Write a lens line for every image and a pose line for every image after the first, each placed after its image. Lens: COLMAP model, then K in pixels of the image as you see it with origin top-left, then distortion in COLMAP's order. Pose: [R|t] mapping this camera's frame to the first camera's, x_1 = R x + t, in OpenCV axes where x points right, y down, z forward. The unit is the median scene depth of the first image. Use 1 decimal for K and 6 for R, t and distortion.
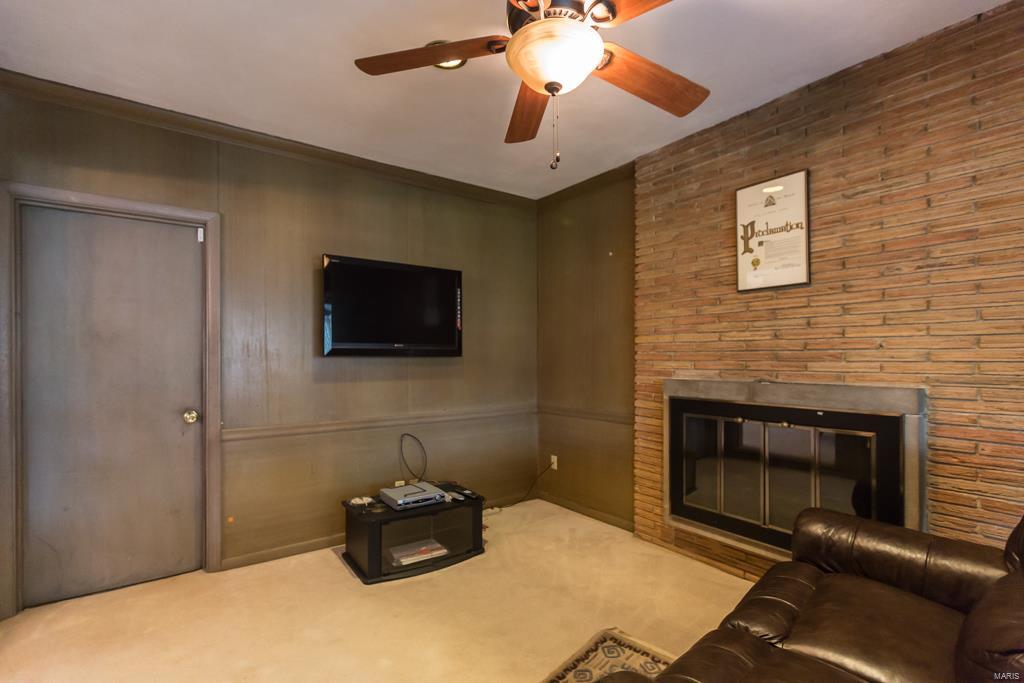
lens RADIAL K [[465.3, 0, 487.4], [0, 465.3, 354.1], [0, 0, 1]] dist [0.001365, 0.000618]
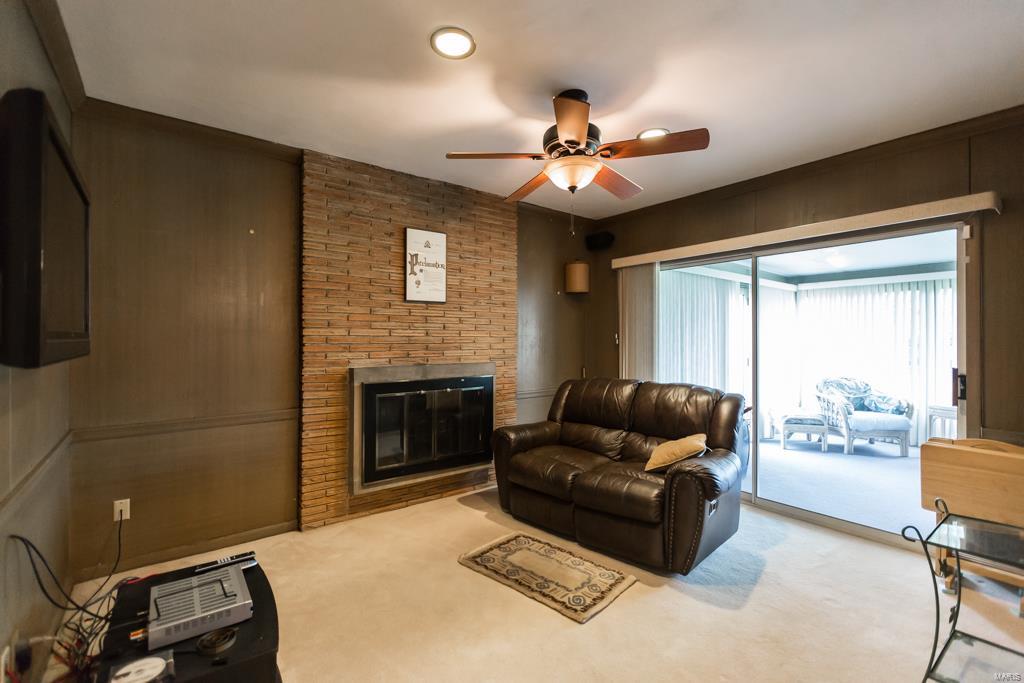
lens RADIAL K [[465.3, 0, 510.3], [0, 465.3, 341.0], [0, 0, 1]] dist [0.001365, 0.000618]
pose [[-0.040200, 0.002234, 0.999189, -0.869497], [-0.002746, 0.999993, -0.002346, -0.012494], [-0.999188, -0.002838, -0.040193, 0.758405]]
